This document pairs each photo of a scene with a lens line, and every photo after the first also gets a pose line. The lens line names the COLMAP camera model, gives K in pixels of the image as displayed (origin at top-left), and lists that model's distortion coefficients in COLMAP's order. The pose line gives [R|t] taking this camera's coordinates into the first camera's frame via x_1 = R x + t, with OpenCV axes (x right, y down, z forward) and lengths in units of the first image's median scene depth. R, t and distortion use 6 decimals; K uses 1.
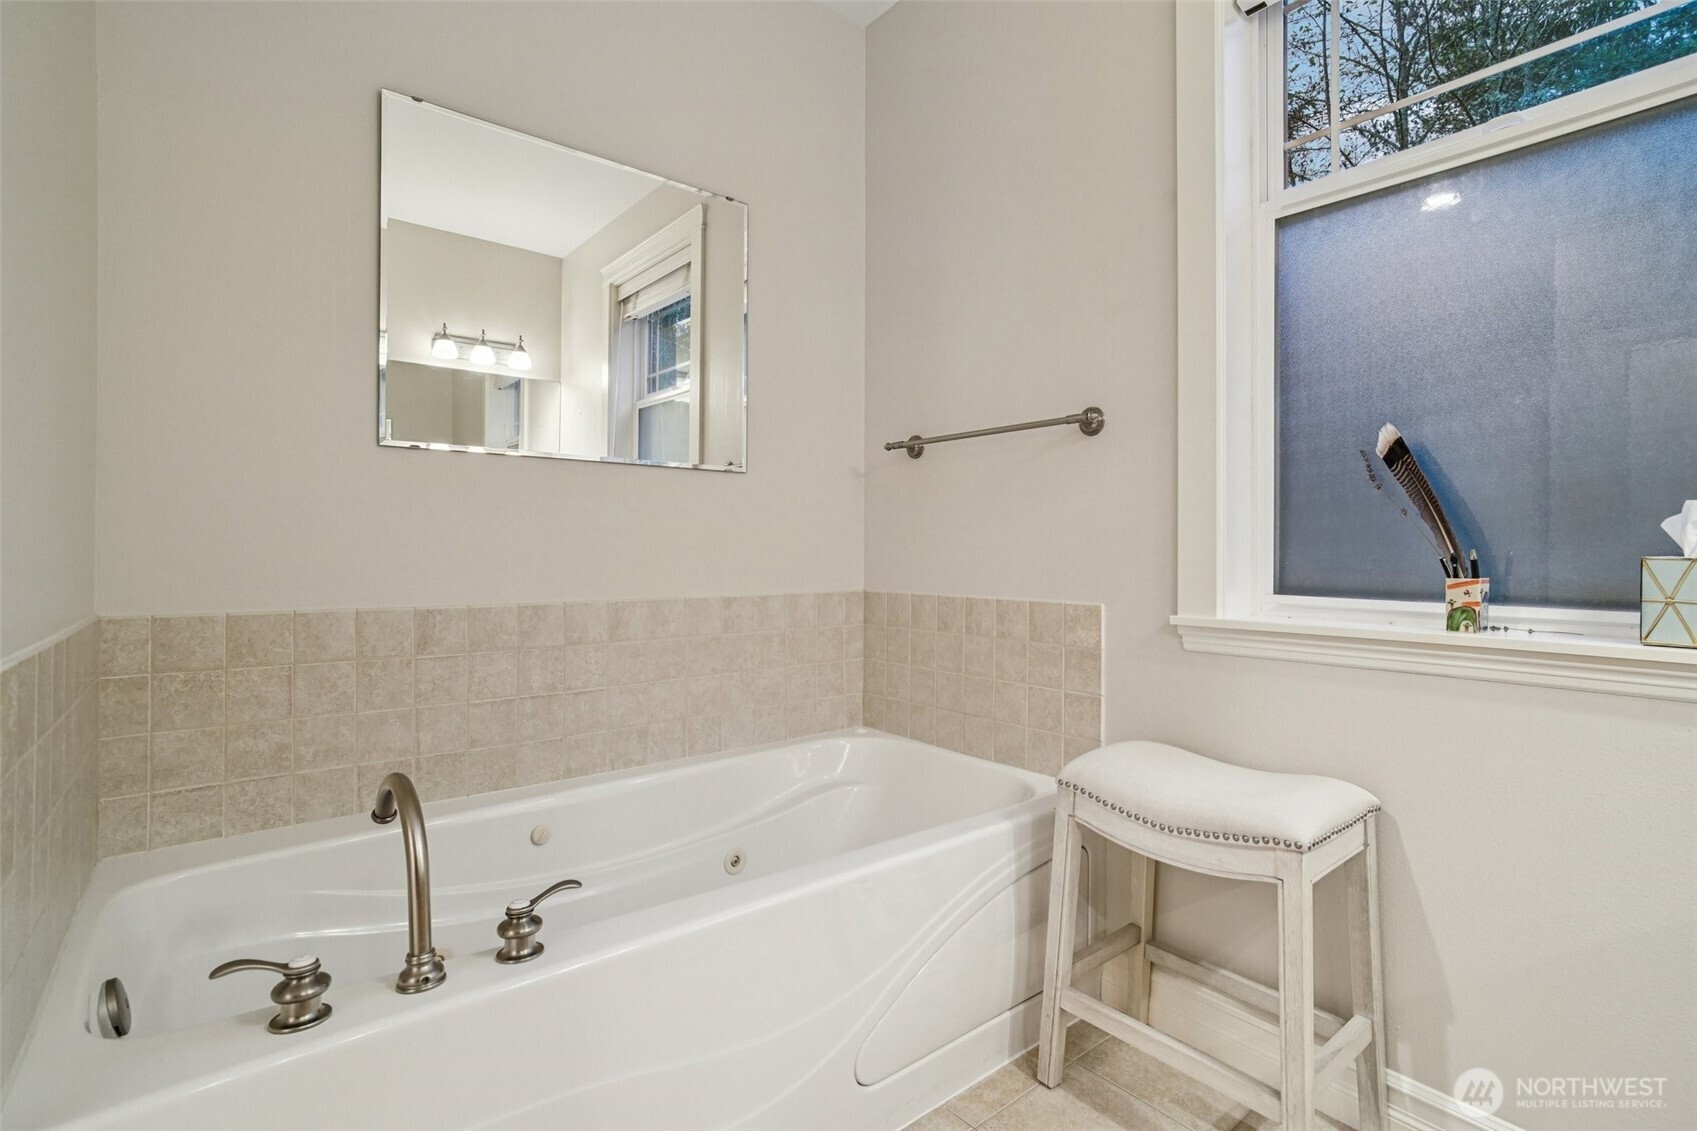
lens RADIAL K [[805.6, 0, 851.0], [0, 805.6, 552.8], [0, 0, 1]] dist [-0.011413, 0.000251]
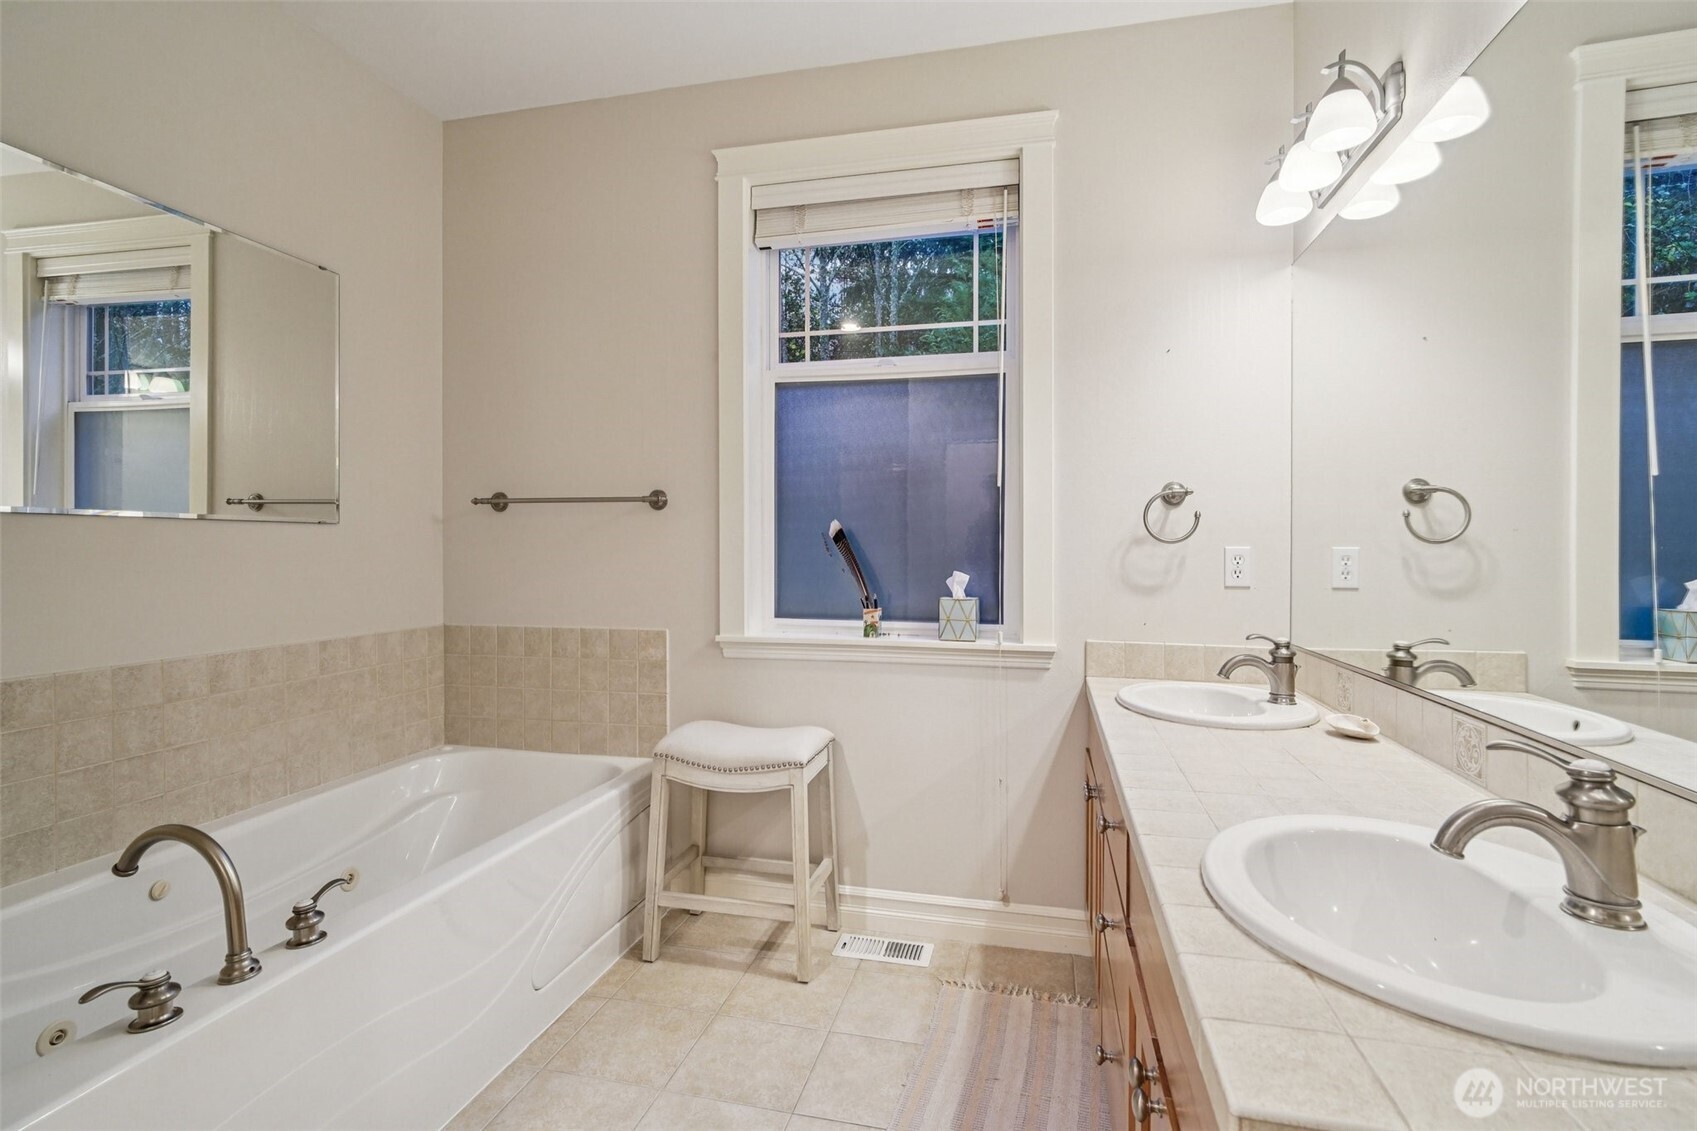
lens RADIAL K [[795.8, 0, 853.4], [0, 795.8, 560.0], [0, 0, 1]] dist [-0.004250, 0.000204]
pose [[0.795119, -0.009828, 0.606374, -0.294180], [0.004194, 0.999934, 0.010708, -0.077023], [-0.606439, -0.005971, 0.795107, -0.337518]]
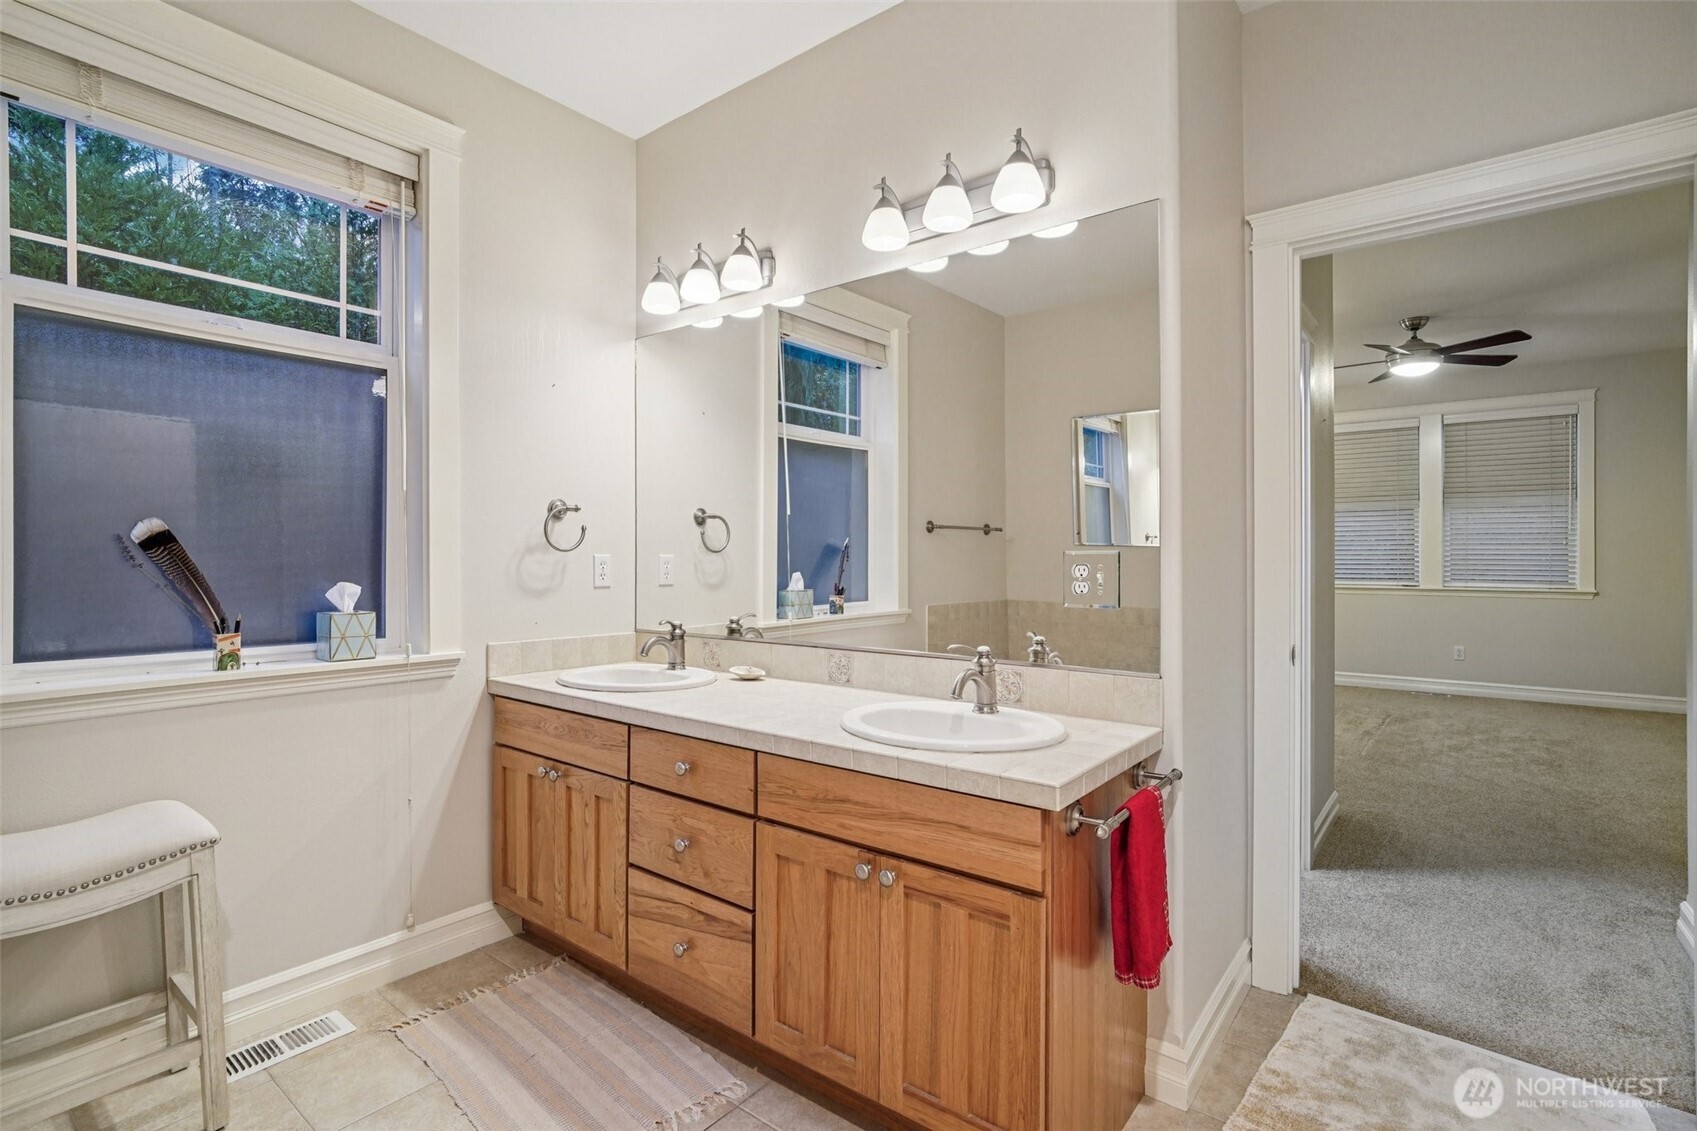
lens RADIAL K [[795.8, 0, 853.4], [0, 795.8, 560.0], [0, 0, 1]] dist [-0.004250, 0.000204]
pose [[-0.222004, -0.006709, 0.975023, -0.685452], [0.005798, 0.999950, 0.008201, -0.082003], [-0.975029, 0.007473, -0.221954, 0.157875]]
